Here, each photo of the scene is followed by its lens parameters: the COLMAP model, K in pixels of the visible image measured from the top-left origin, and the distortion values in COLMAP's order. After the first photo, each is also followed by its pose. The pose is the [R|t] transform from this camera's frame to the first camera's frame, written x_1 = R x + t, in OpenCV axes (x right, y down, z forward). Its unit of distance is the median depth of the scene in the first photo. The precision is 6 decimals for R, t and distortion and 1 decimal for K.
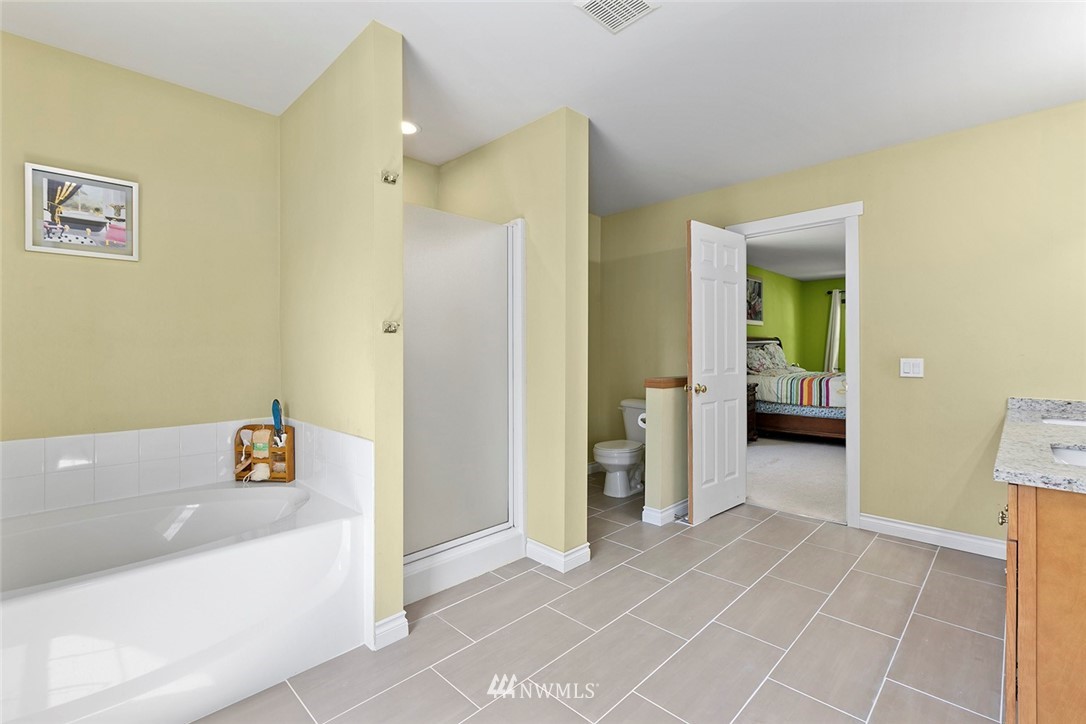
lens RADIAL K [[487.3, 0, 542.4], [0, 487.3, 358.6], [0, 0, 1]] dist [0.005106, -0.002513]
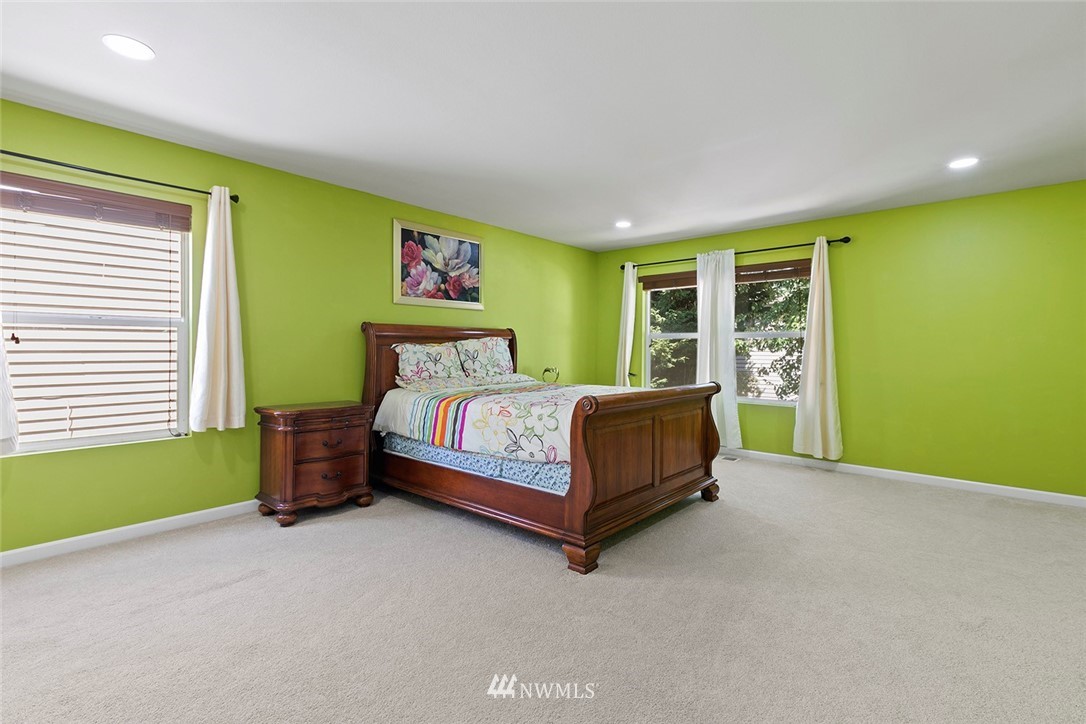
lens RADIAL K [[487.3, 0, 543.8], [0, 487.3, 356.9], [0, 0, 1]] dist [0.005106, -0.002513]
pose [[0.997792, 0.002448, 0.066371, 0.573737], [-0.002820, 0.999981, 0.005515, -0.009545], [-0.066356, -0.005690, 0.997780, 0.395350]]
